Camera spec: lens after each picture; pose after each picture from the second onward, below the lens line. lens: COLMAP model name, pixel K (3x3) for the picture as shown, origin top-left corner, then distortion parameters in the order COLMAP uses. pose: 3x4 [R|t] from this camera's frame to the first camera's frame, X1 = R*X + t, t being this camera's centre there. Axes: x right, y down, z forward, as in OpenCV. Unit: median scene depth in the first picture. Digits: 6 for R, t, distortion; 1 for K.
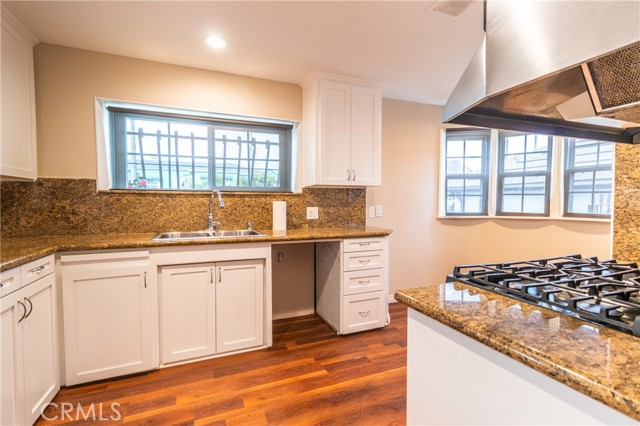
lens RADIAL K [[296.0, 0, 319.8], [0, 296.0, 213.1], [0, 0, 1]] dist [-0.002673, 0.001196]
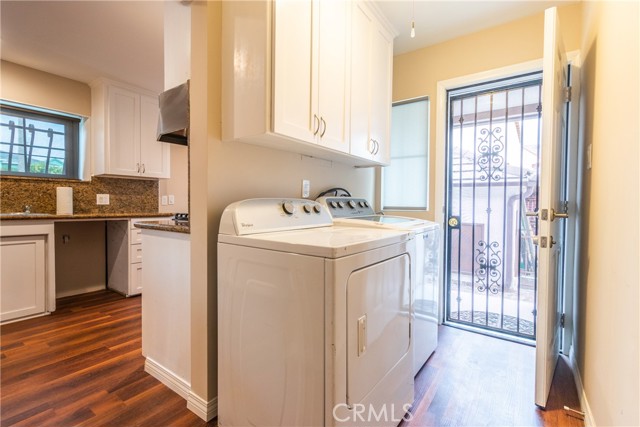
lens RADIAL K [[296.0, 0, 319.1], [0, 296.0, 211.6], [0, 0, 1]] dist [-0.002673, 0.001196]
pose [[0.846657, -0.004945, 0.532116, 0.075711], [0.012839, 0.999856, -0.011136, 0.072222], [-0.531984, 0.016260, 0.846599, -0.407489]]
